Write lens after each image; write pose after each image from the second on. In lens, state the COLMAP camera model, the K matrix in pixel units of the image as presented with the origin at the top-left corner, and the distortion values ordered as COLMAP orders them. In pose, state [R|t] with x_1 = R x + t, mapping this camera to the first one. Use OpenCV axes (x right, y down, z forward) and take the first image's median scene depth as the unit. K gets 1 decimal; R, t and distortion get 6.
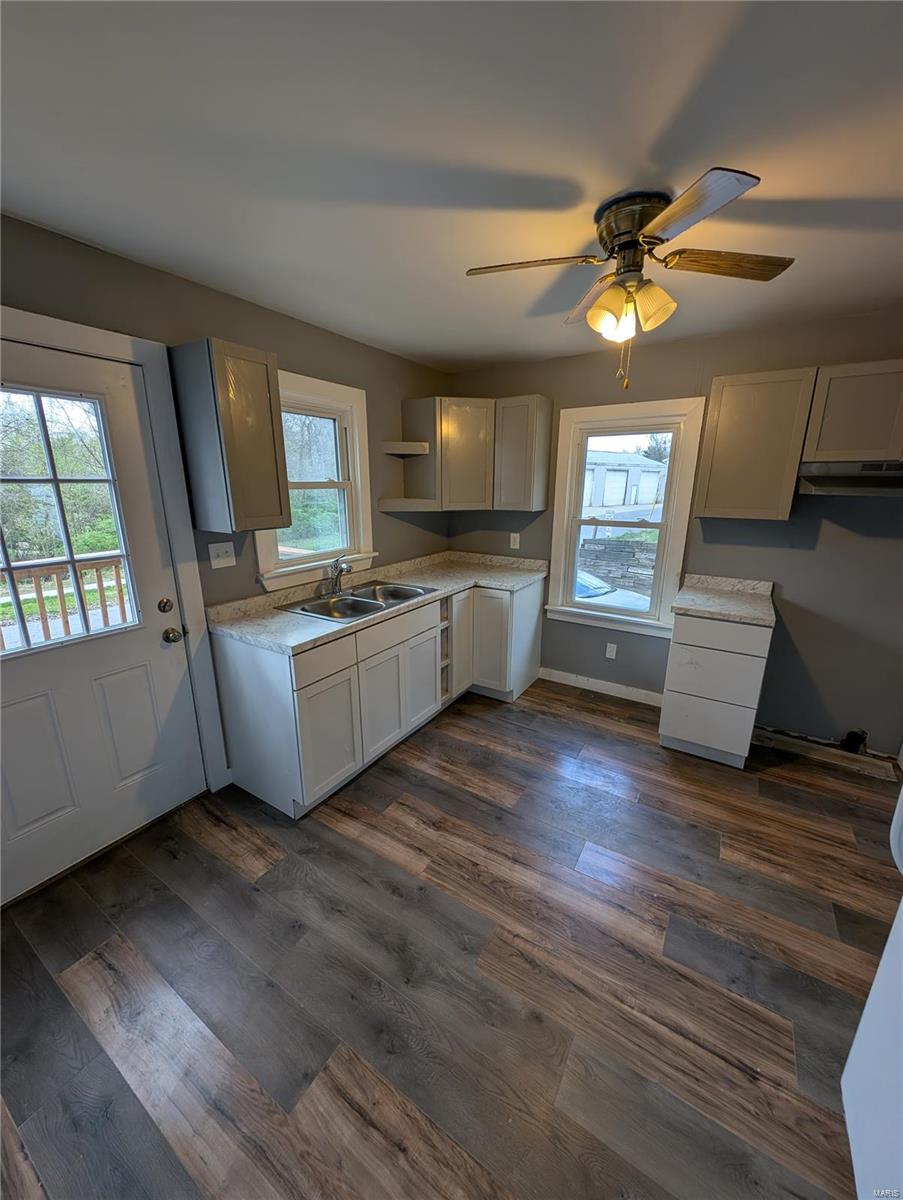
lens RADIAL K [[445.2, 0, 451.1], [0, 445.2, 598.5], [0, 0, 1]] dist [0.002250, -0.001046]
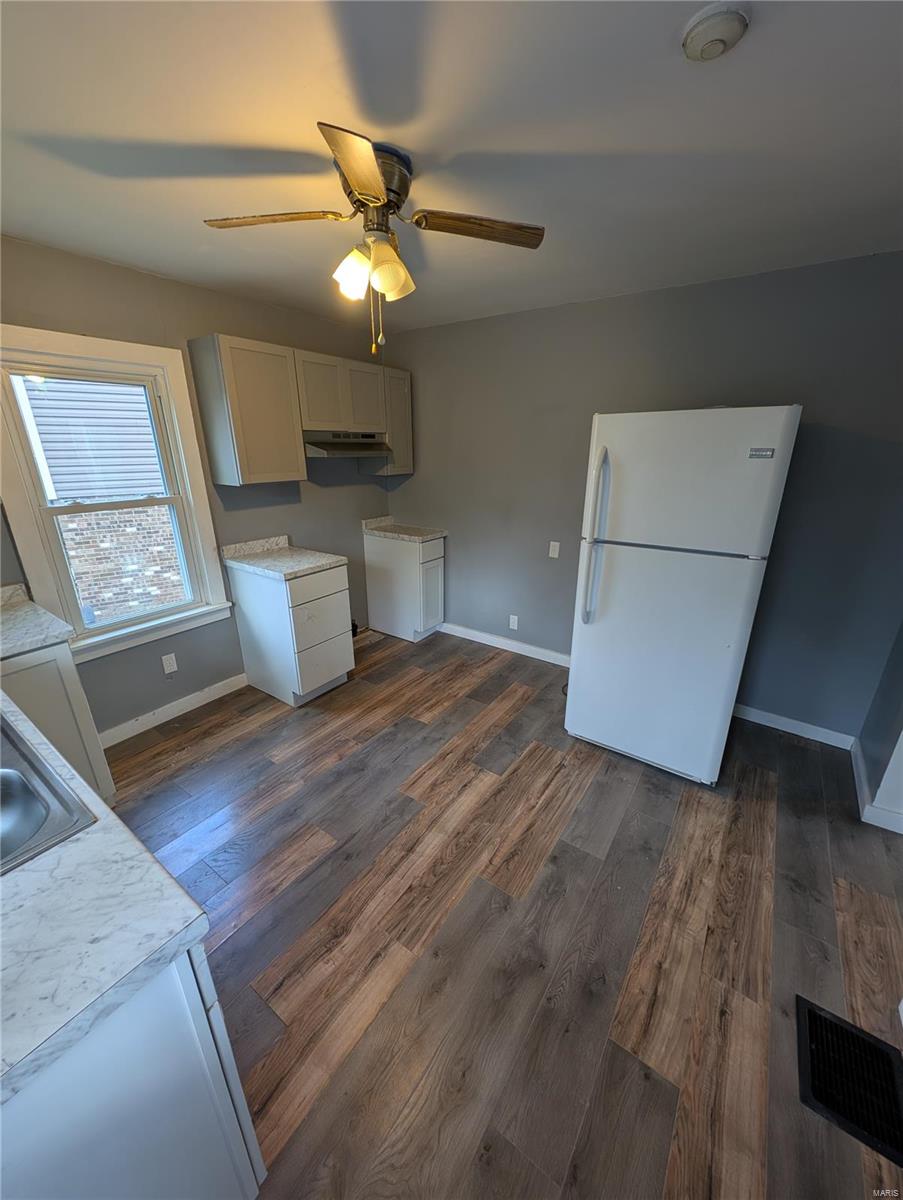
lens RADIAL K [[445.2, 0, 450.6], [0, 445.2, 600.0], [0, 0, 1]] dist [0.002250, -0.001046]
pose [[0.060745, -0.334584, 0.940406, -0.587308], [0.257310, 0.915552, 0.309120, -0.188494], [-0.964418, 0.223199, 0.141707, 0.665960]]
